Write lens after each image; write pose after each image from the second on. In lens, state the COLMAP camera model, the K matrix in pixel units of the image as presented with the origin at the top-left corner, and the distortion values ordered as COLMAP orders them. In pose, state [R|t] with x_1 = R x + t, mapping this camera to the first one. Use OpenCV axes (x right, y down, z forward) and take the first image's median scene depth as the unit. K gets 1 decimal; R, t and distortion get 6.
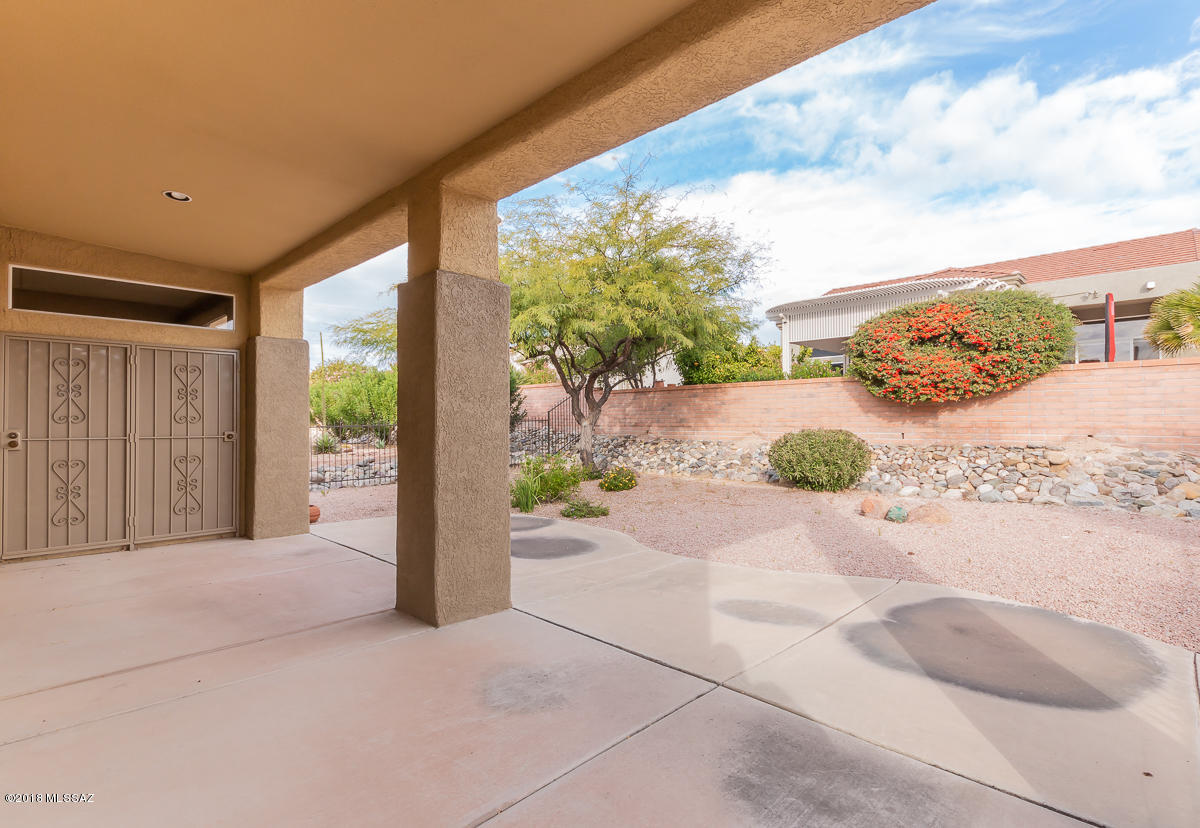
lens RADIAL K [[581.4, 0, 599.2], [0, 581.4, 418.3], [0, 0, 1]] dist [0.001470, 0.000338]
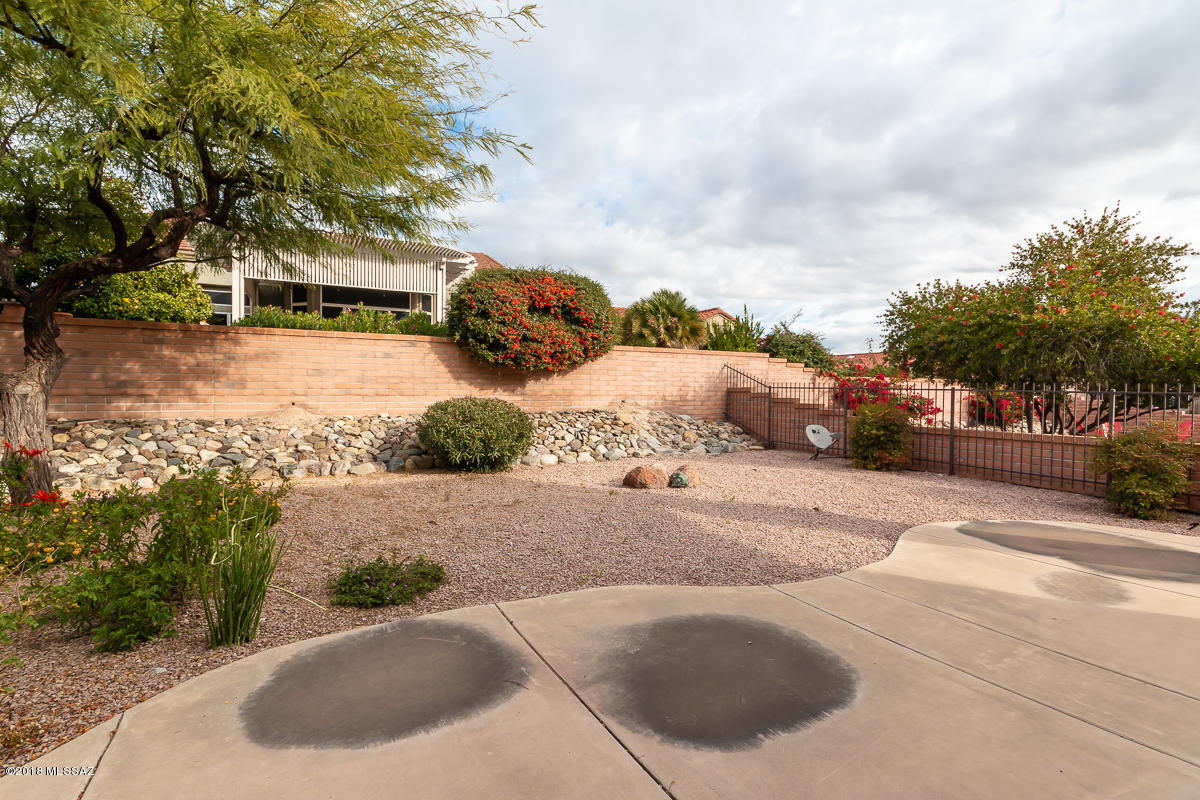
lens RADIAL K [[560.0, 0, 598.9], [0, 560.0, 398.7], [0, 0, 1]] dist [-0.004294, -0.000412]
pose [[0.297033, -0.009121, 0.954824, -0.327151], [-0.011533, 0.999847, 0.013139, 0.007023], [-0.954797, -0.014915, 0.296883, 0.587882]]
